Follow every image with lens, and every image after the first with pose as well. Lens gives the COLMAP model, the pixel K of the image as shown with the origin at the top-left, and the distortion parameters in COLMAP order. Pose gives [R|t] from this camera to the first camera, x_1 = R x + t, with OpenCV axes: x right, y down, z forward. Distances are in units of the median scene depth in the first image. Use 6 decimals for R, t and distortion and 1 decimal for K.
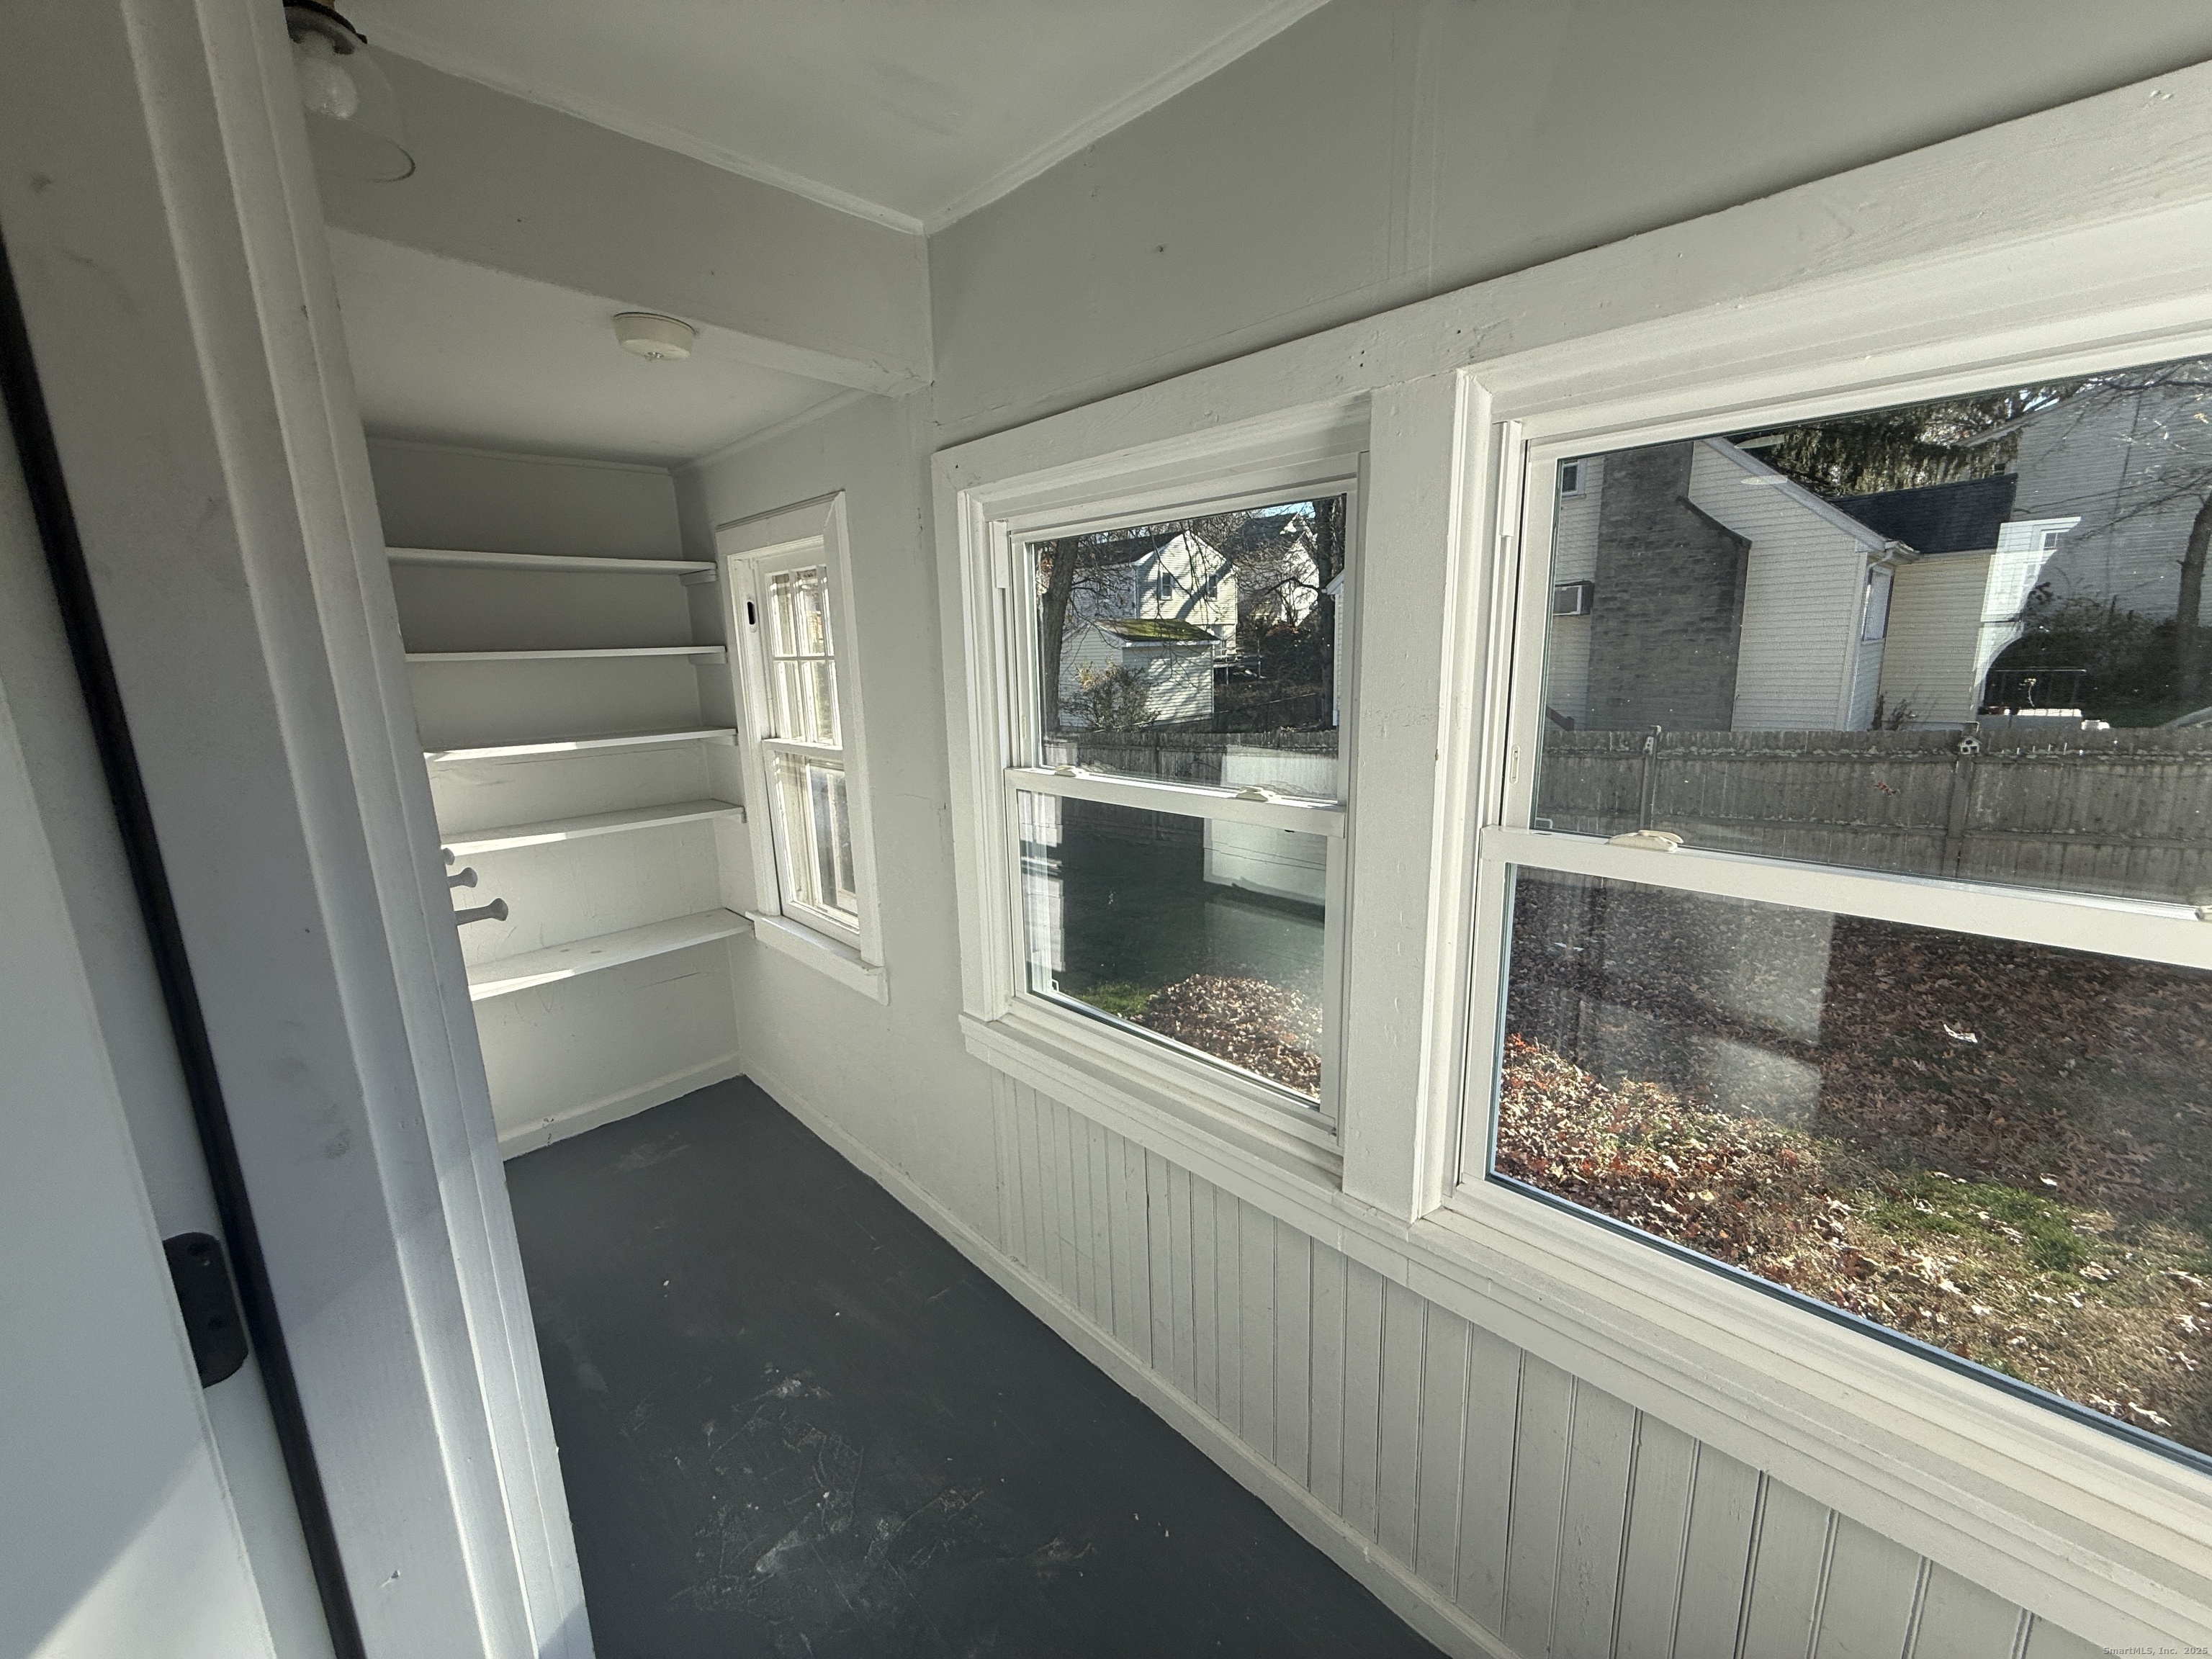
lens RADIAL K [[880.2, 0, 1097.0], [0, 880.2, 828.4], [0, 0, 1]] dist [-0.001801, 0.000747]
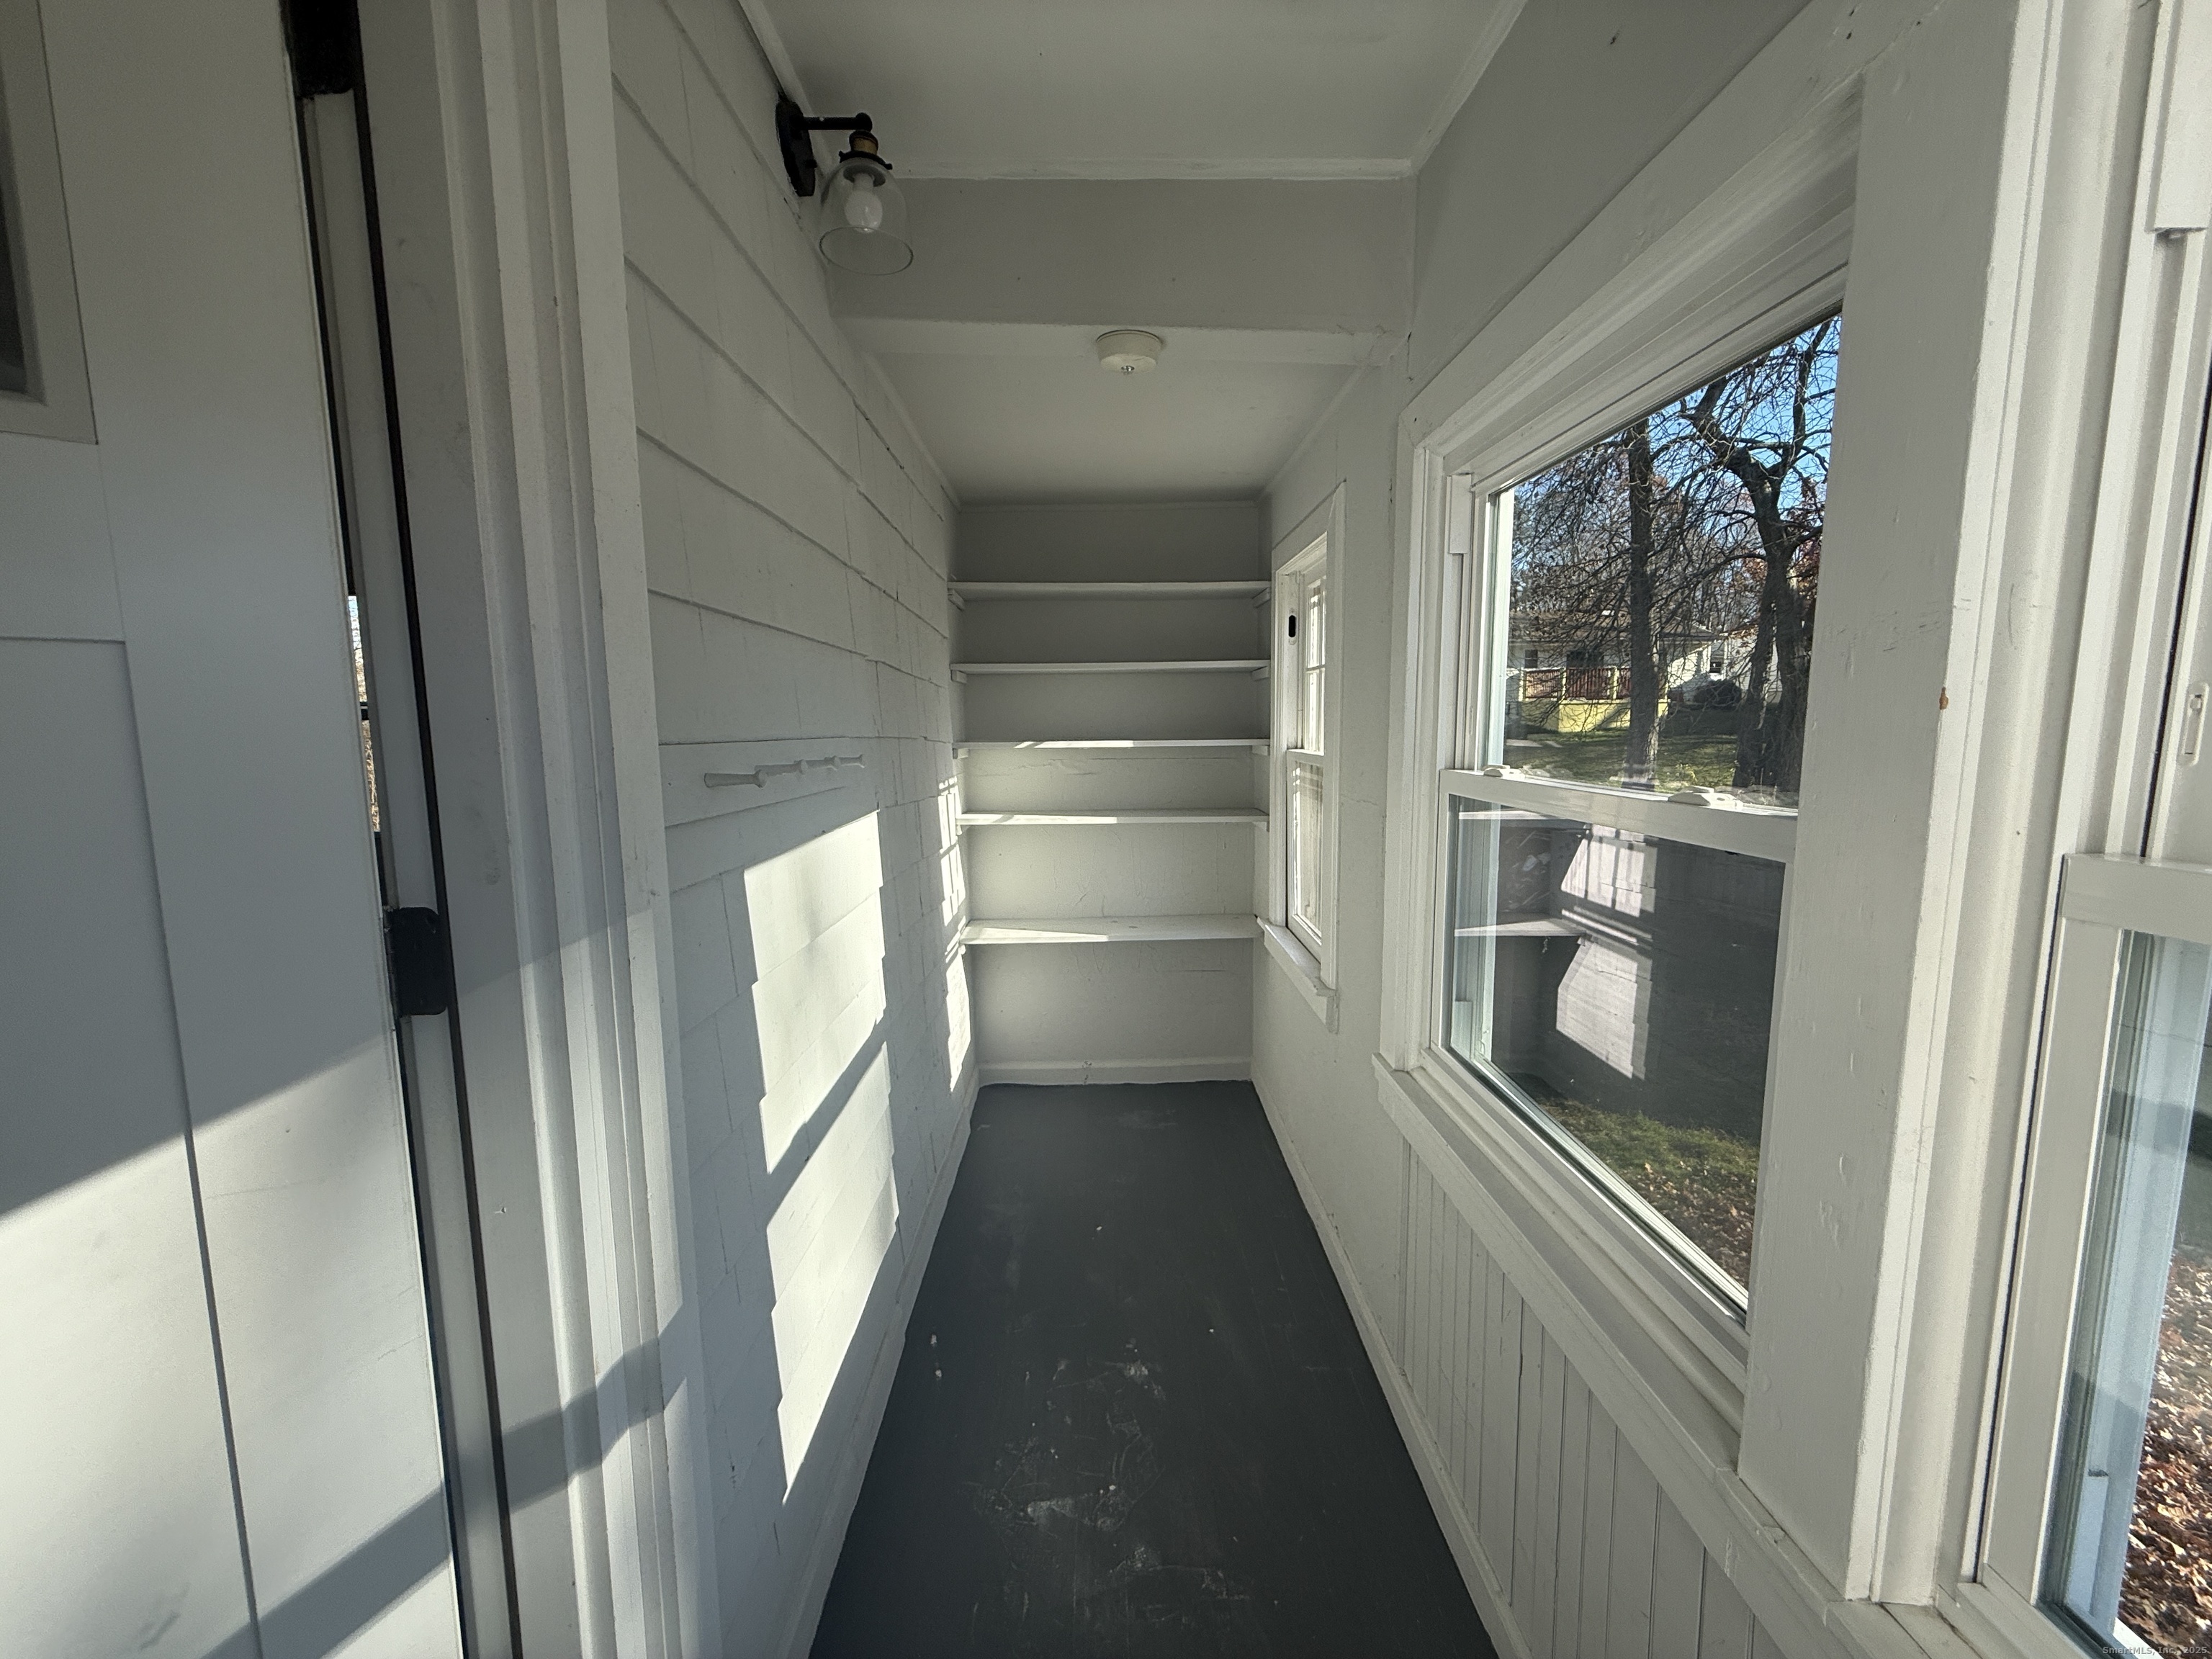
lens RADIAL K [[880.2, 0, 1104.4], [0, 880.2, 830.0], [0, 0, 1]] dist [-0.001801, 0.000747]
pose [[0.724357, 0.104415, -0.681472, 0.182534], [-0.150130, 0.988633, -0.008099, 0.033472], [0.672880, 0.108176, 0.731800, 0.138069]]
